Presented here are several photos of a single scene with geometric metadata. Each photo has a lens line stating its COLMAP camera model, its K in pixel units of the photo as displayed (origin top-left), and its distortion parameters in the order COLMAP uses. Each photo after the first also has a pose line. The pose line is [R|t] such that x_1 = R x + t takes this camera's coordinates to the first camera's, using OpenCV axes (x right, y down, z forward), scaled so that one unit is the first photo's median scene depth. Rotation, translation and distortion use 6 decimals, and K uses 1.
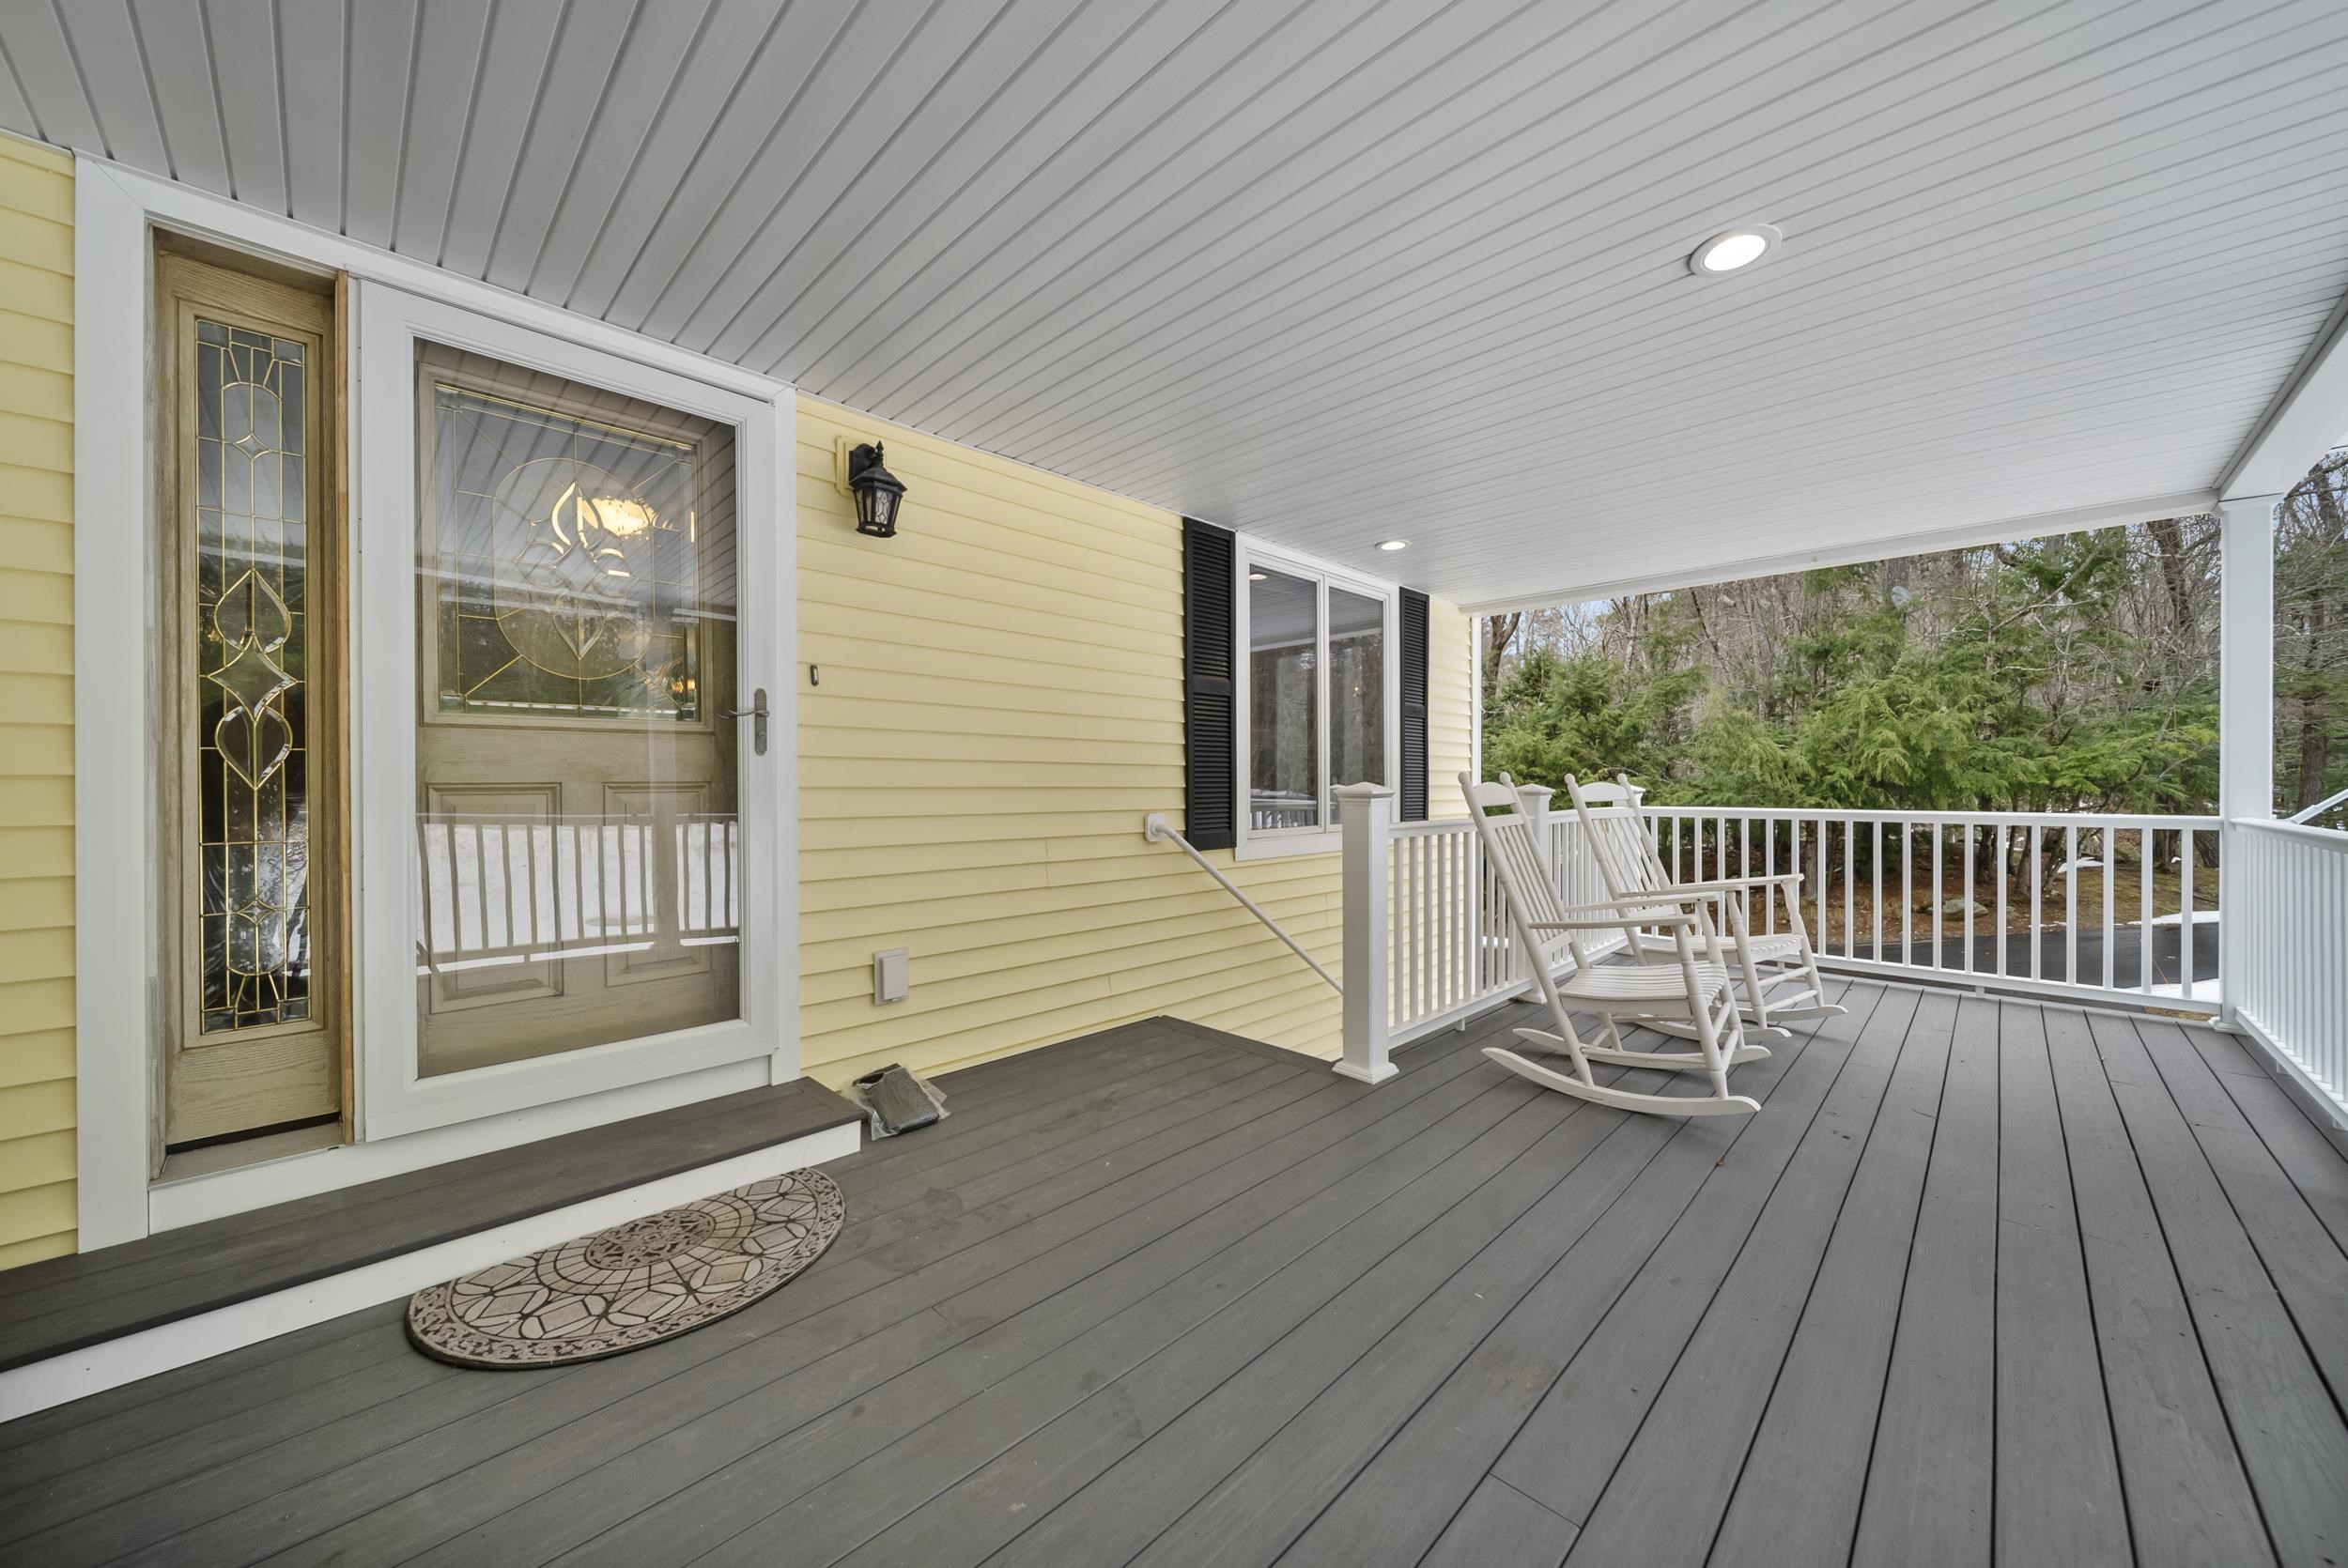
lens RADIAL K [[836.6, 0, 1173.1], [0, 836.6, 785.9], [0, 0, 1]] dist [-0.000426, -0.000550]
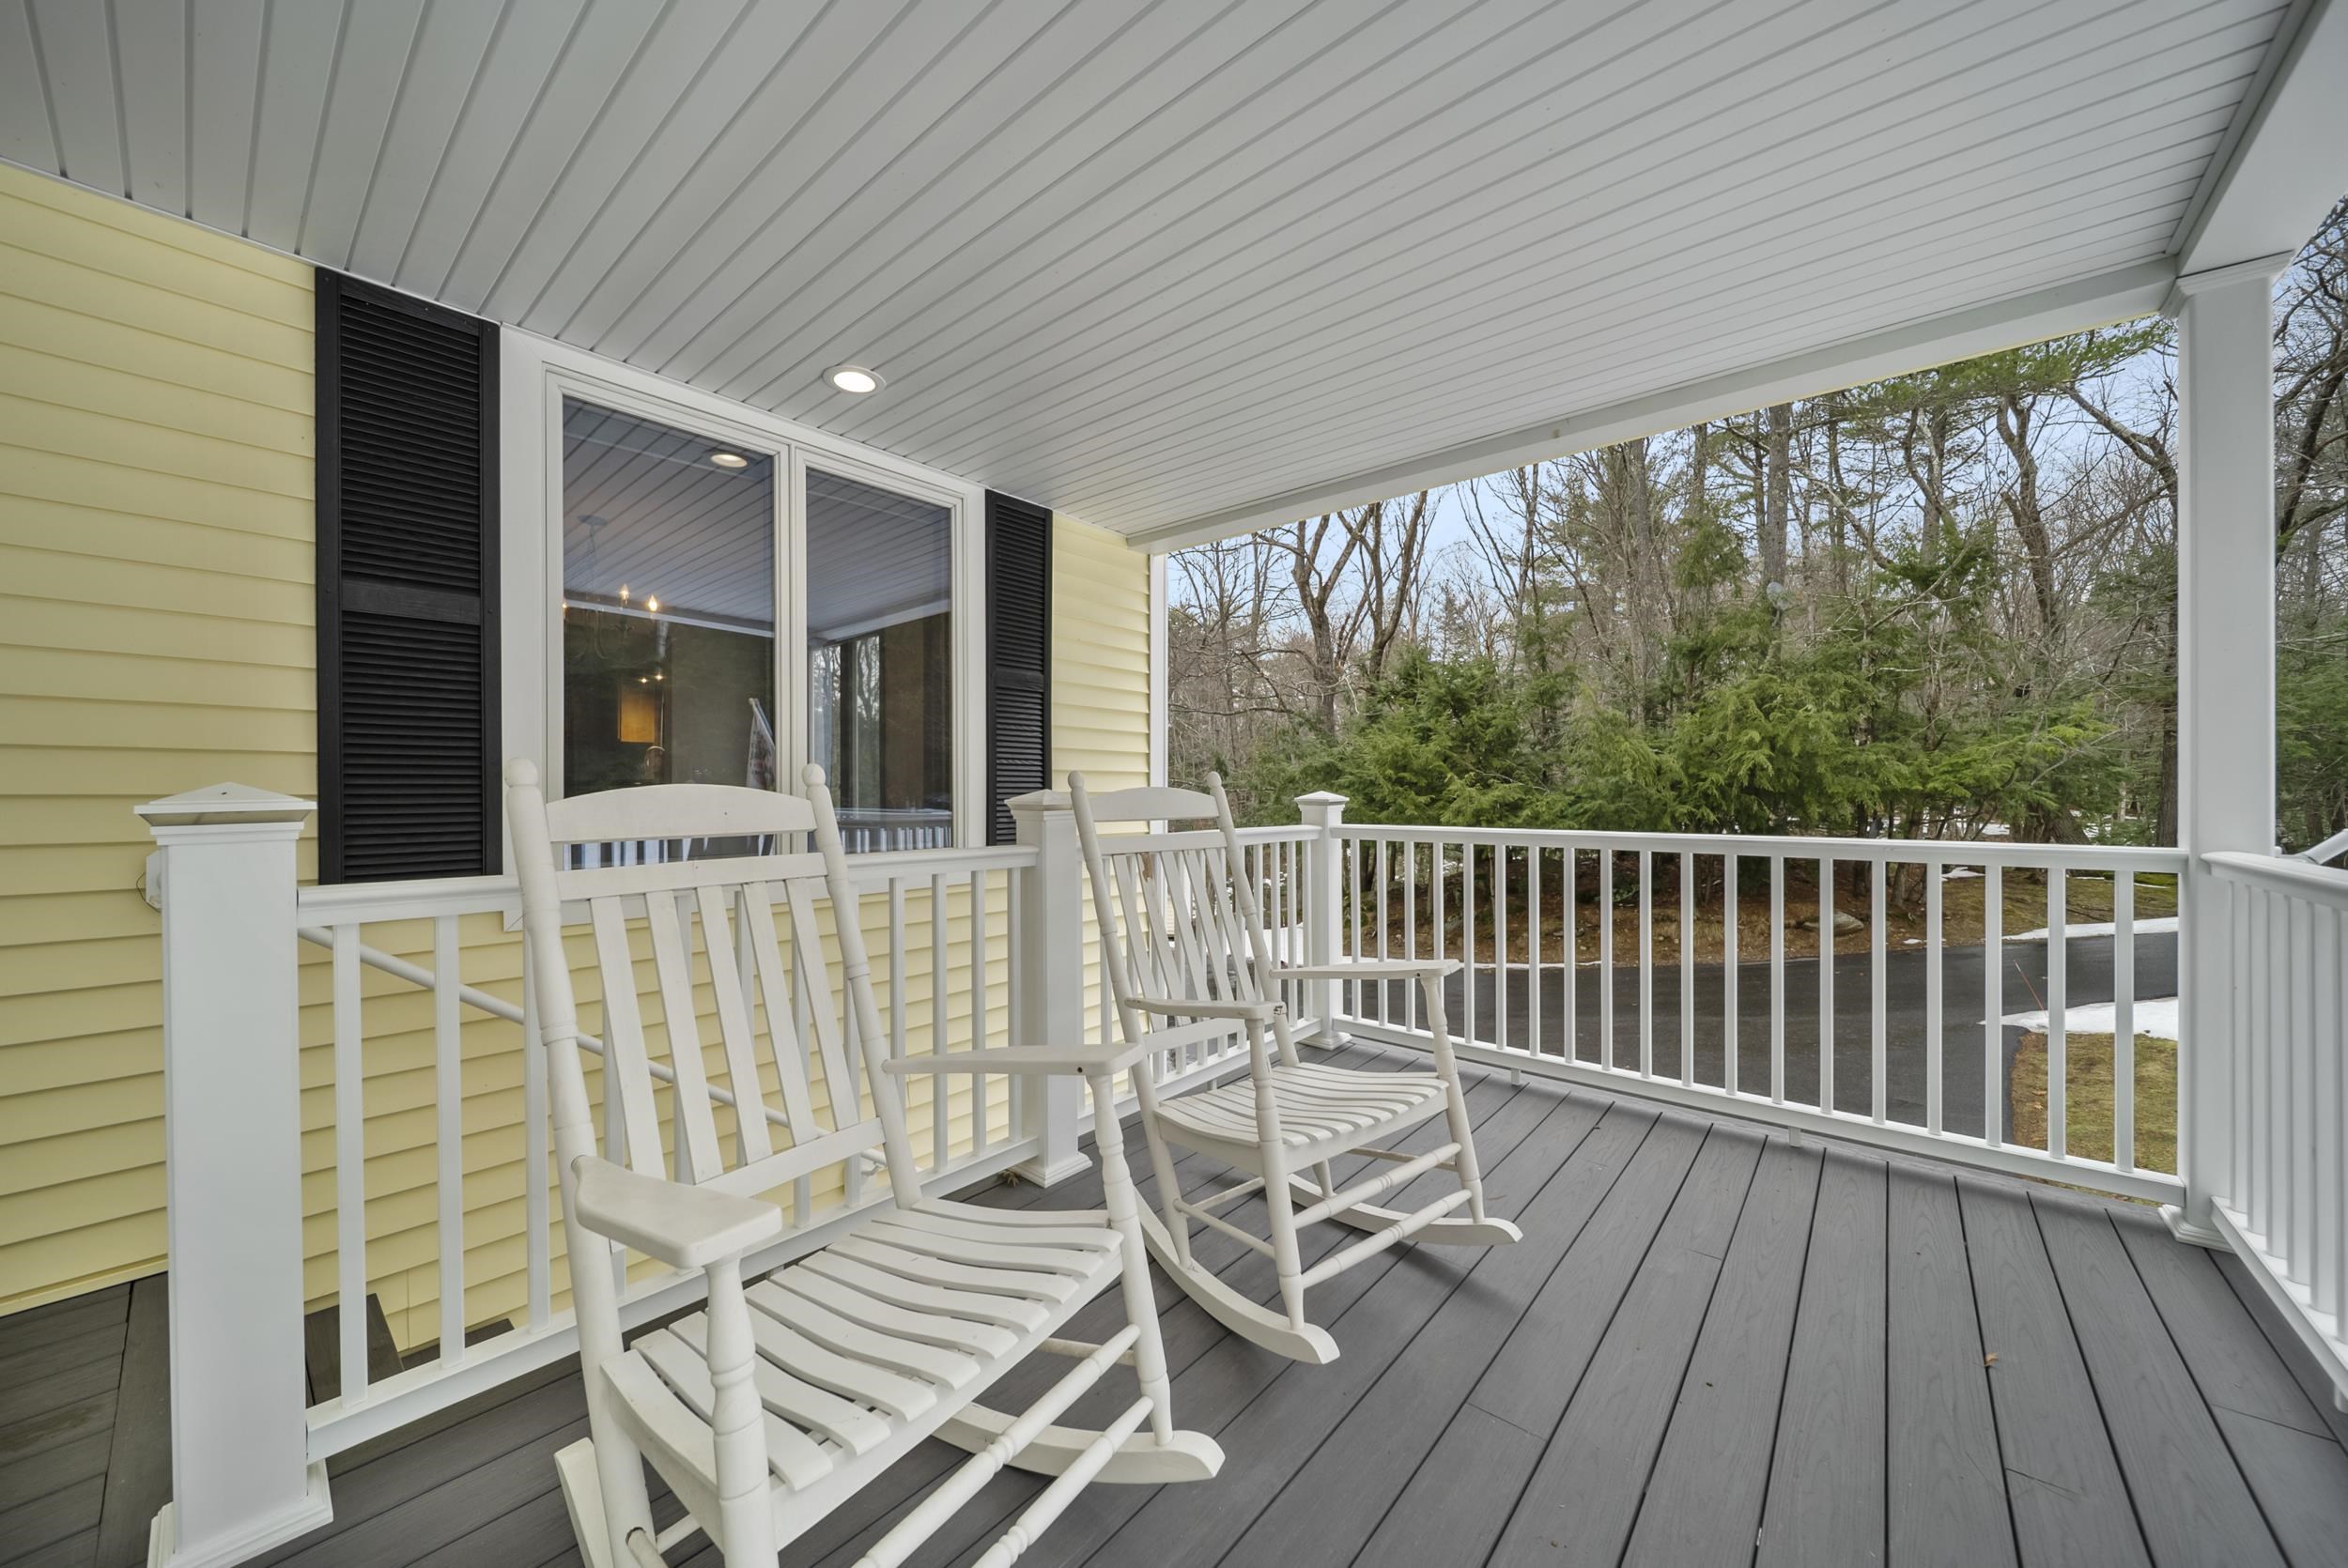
lens RADIAL K [[836.6, 0, 1176.1], [0, 836.6, 790.6], [0, 0, 1]] dist [-0.000426, -0.000550]
pose [[0.997059, 0.000251, 0.076639, 0.135661], [-0.000010, 0.999995, -0.003146, -0.000062], [-0.076639, 0.003136, 0.997054, 0.123507]]
